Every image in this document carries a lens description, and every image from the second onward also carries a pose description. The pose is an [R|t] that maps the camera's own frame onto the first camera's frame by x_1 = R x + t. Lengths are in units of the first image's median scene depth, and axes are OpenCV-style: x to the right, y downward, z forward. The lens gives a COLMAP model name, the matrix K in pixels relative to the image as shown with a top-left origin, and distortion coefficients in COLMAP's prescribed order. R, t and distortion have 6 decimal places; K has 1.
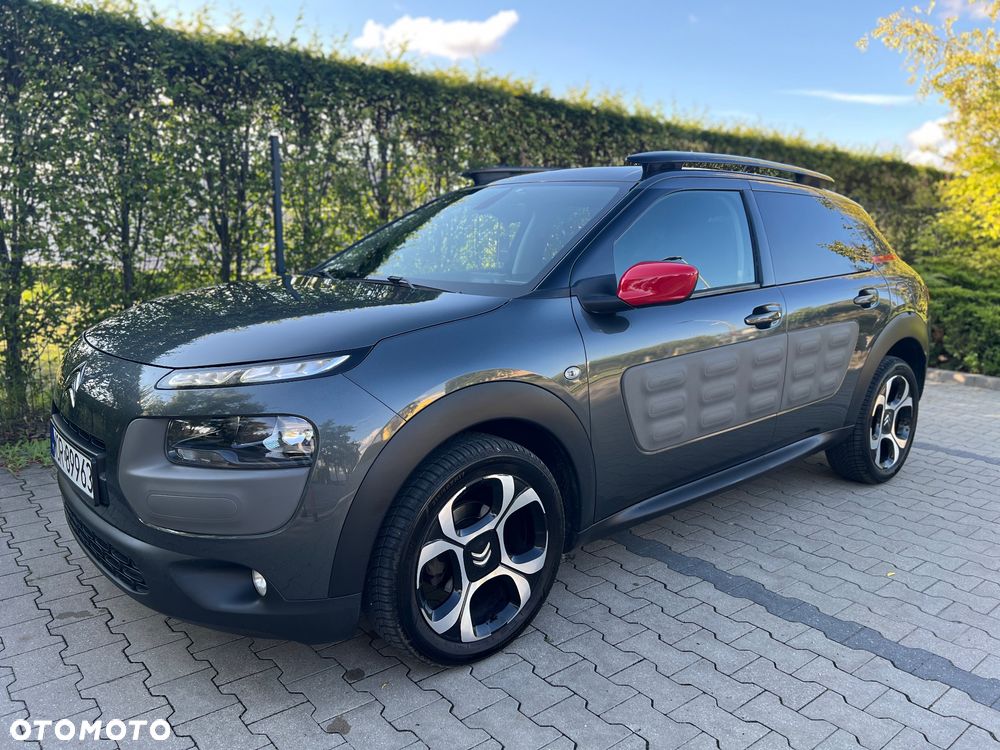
lens RADIAL K [[751.3, 0, 497.1], [0, 751.3, 392.4], [0, 0, 1]] dist [0.049470, -0.051581]
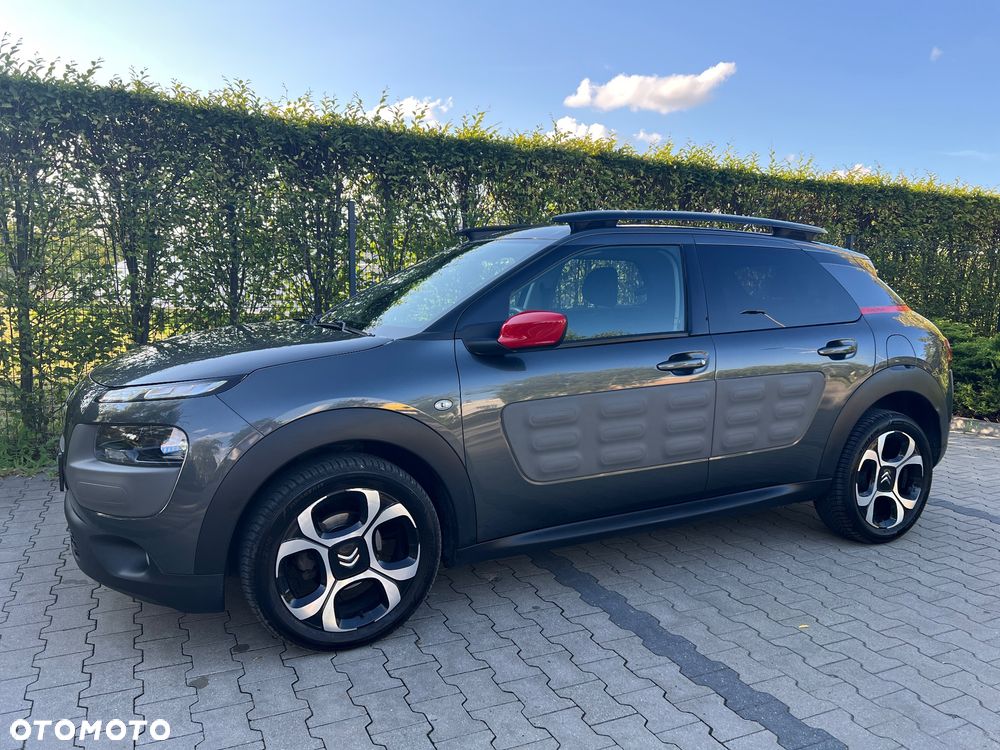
lens RADIAL K [[751.3, 0, 497.1], [0, 751.3, 392.4], [0, 0, 1]] dist [0.049470, -0.051581]
pose [[0.969534, 0.034300, -0.242545, 0.425138], [-0.049955, 0.997025, -0.058691, 0.016481], [0.239811, 0.069020, 0.968363, -0.082179]]
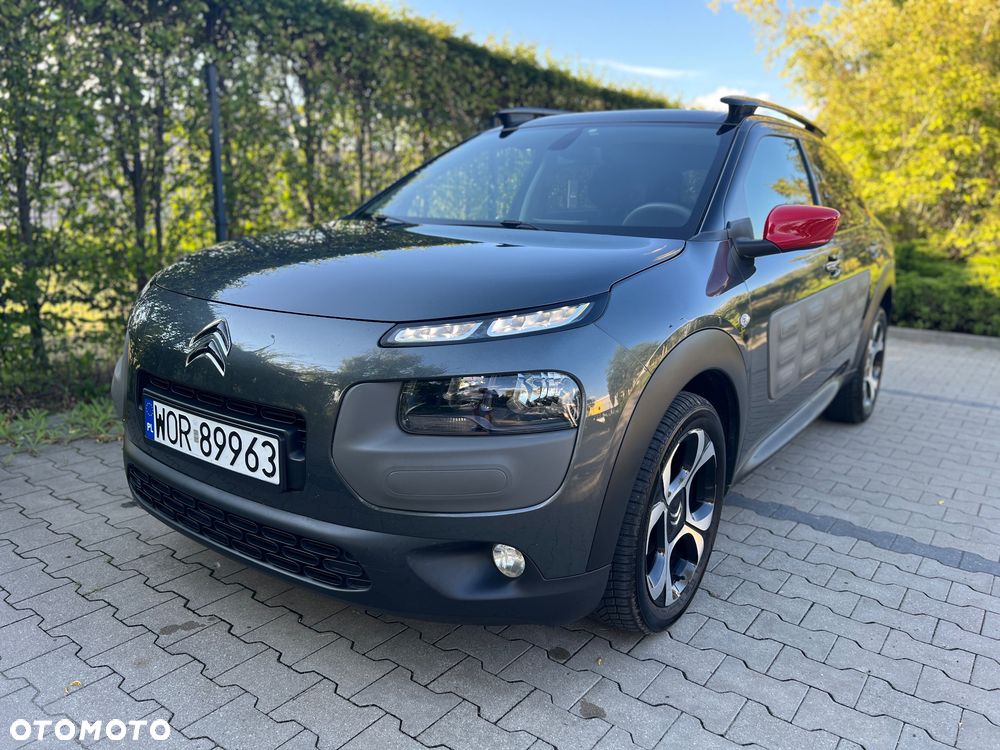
lens RADIAL K [[751.3, 0, 497.1], [0, 751.3, 392.4], [0, 0, 1]] dist [0.049470, -0.051581]
pose [[0.970201, -0.045931, 0.237910, -0.409347], [0.034525, 0.998056, 0.051890, 0.005088], [-0.239830, -0.042130, 0.969900, 0.124501]]
